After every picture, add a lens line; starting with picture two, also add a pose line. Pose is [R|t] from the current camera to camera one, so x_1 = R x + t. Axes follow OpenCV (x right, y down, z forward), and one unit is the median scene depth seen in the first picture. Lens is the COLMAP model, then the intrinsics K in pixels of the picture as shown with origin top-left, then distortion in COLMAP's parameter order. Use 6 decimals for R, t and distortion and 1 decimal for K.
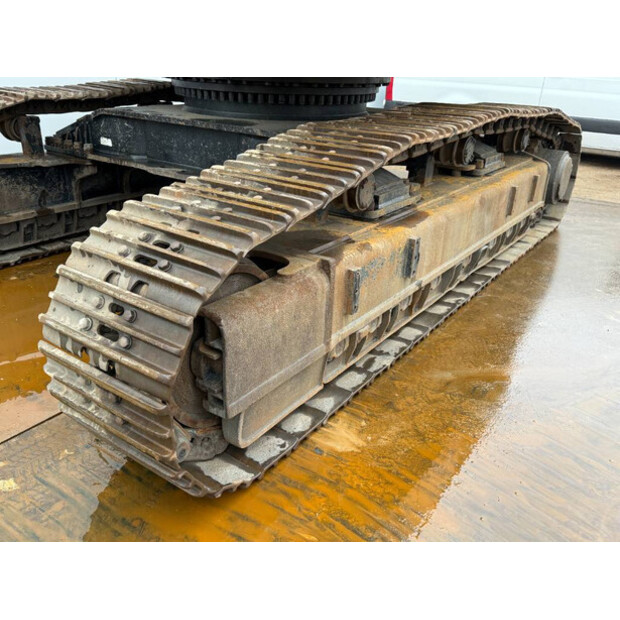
lens RADIAL K [[546.7, 0, 310.0], [0, 546.7, 310.0], [0, 0, 1]] dist [0.003011, -0.000845]
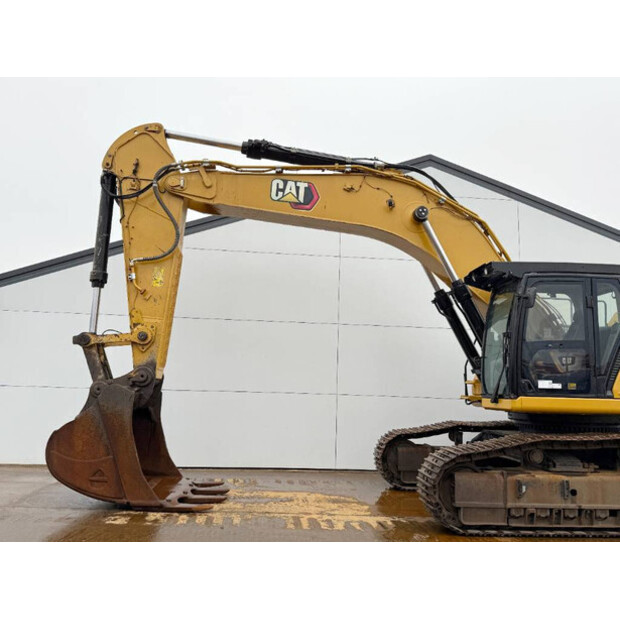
lens RADIAL K [[524.6, 0, 310.0], [0, 524.6, 310.0], [0, 0, 1]] dist [0.129057, -0.216144]
pose [[0.638899, -0.136239, -0.757131, 0.964999], [-0.327394, 0.842465, -0.427862, 0.437301], [0.696147, 0.521241, 0.493646, -0.957832]]
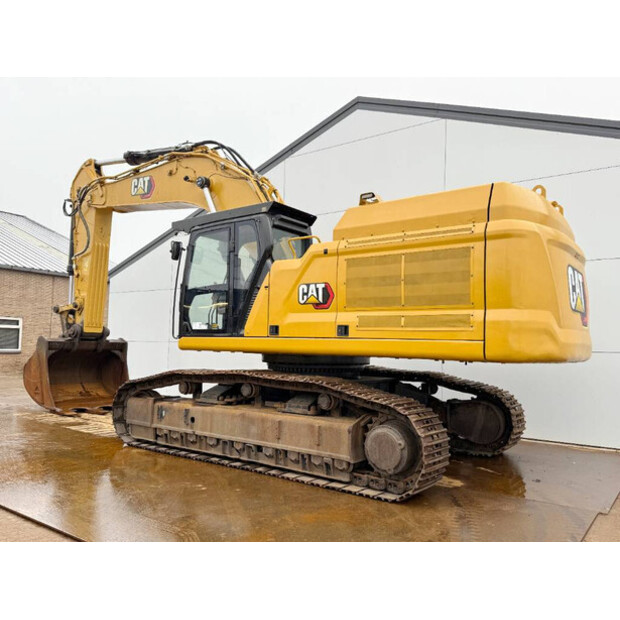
lens RADIAL K [[524.6, 0, 310.0], [0, 524.6, 310.0], [0, 0, 1]] dist [0.129057, -0.216144]
pose [[-0.028643, -0.105254, -0.994033, 2.039023], [-0.440661, 0.893924, -0.081956, -0.444773], [0.897216, 0.435684, -0.071986, 1.081573]]
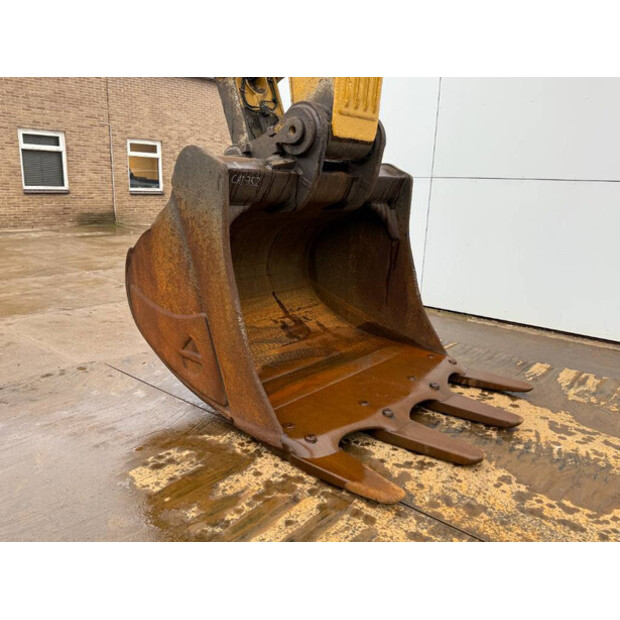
lens RADIAL K [[524.6, 0, 310.0], [0, 524.6, 310.0], [0, 0, 1]] dist [0.129057, -0.216144]
pose [[-0.088006, 0.194794, -0.976888, -0.120060], [-0.446532, 0.868925, 0.213492, 0.060908], [0.890429, 0.455000, 0.010511, -0.157687]]
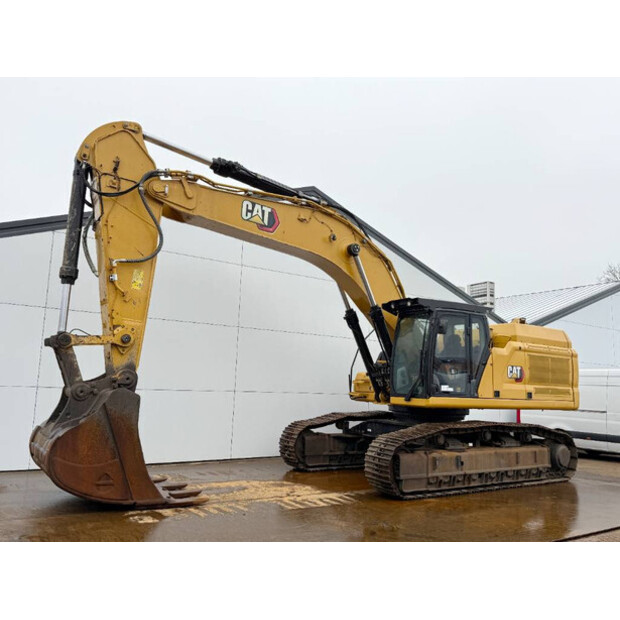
lens RADIAL K [[524.6, 0, 310.0], [0, 524.6, 310.0], [0, 0, 1]] dist [0.129057, -0.216144]
pose [[0.932254, -0.055484, -0.357524, 0.408013], [-0.152412, 0.835989, -0.527156, 0.732988], [0.328134, 0.545934, 0.770898, -1.738280]]
